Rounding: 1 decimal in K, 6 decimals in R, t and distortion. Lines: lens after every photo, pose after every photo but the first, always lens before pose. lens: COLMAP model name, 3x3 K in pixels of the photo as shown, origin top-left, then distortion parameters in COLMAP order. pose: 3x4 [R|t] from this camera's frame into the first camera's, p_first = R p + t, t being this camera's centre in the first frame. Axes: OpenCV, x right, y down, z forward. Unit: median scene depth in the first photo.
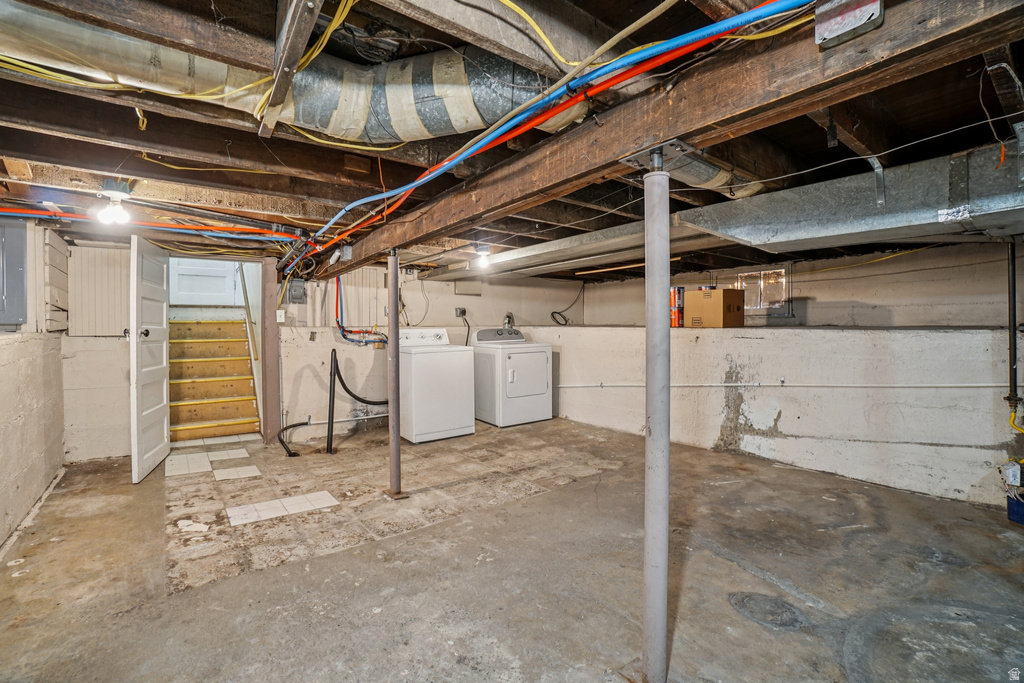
lens RADIAL K [[455.4, 0, 500.1], [0, 455.4, 336.8], [0, 0, 1]] dist [-0.069808, 0.026800]
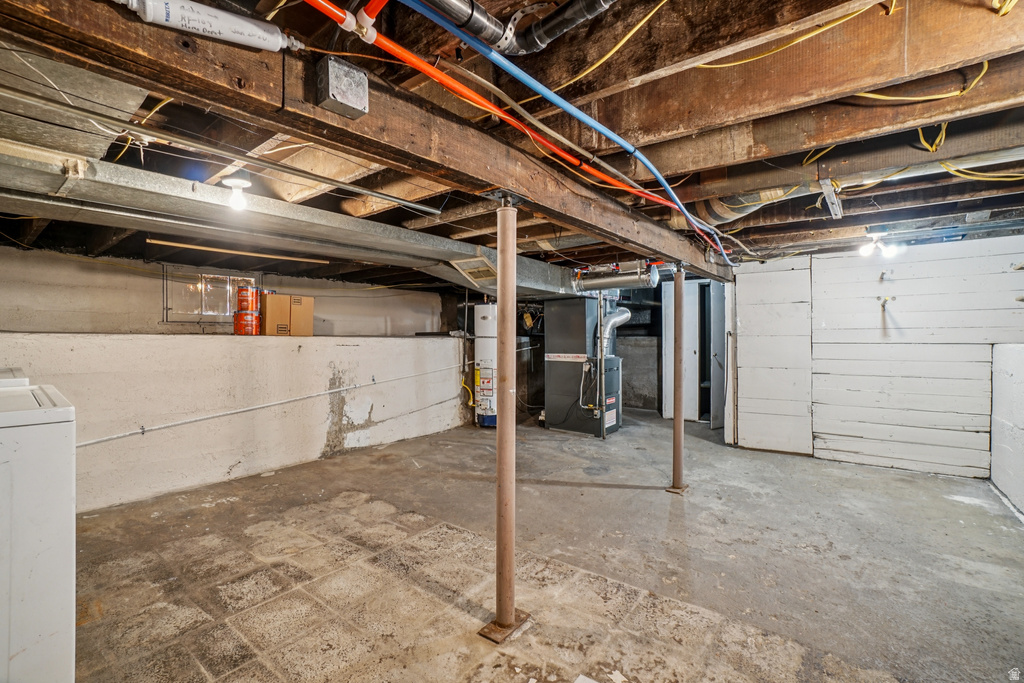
lens RADIAL K [[455.4, 0, 500.1], [0, 455.4, 336.8], [0, 0, 1]] dist [-0.069808, 0.026800]
pose [[-0.261990, 0.001386, 0.965070, -0.784398], [0.016495, 0.999859, 0.003042, -0.020155], [-0.964930, 0.016716, -0.261976, 1.157284]]
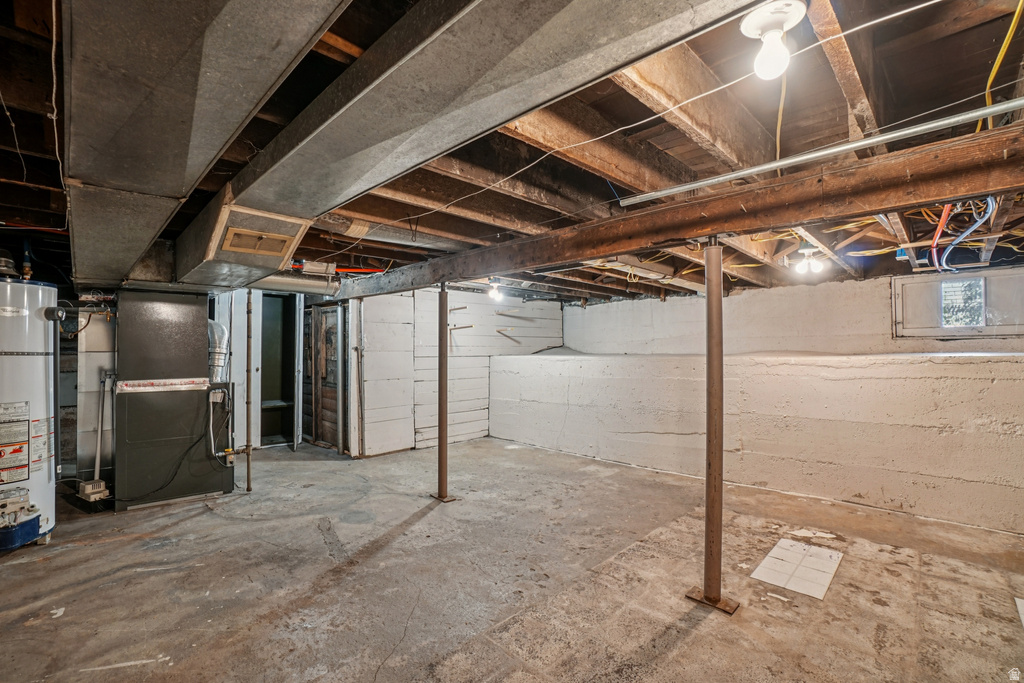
lens RADIAL K [[455.4, 0, 500.1], [0, 455.4, 336.8], [0, 0, 1]] dist [-0.069808, 0.026800]
pose [[-0.990728, -0.003900, -0.135805, 0.172702], [-0.001963, 0.999895, -0.014390, -0.032679], [0.135846, -0.013990, -0.990631, 1.624681]]
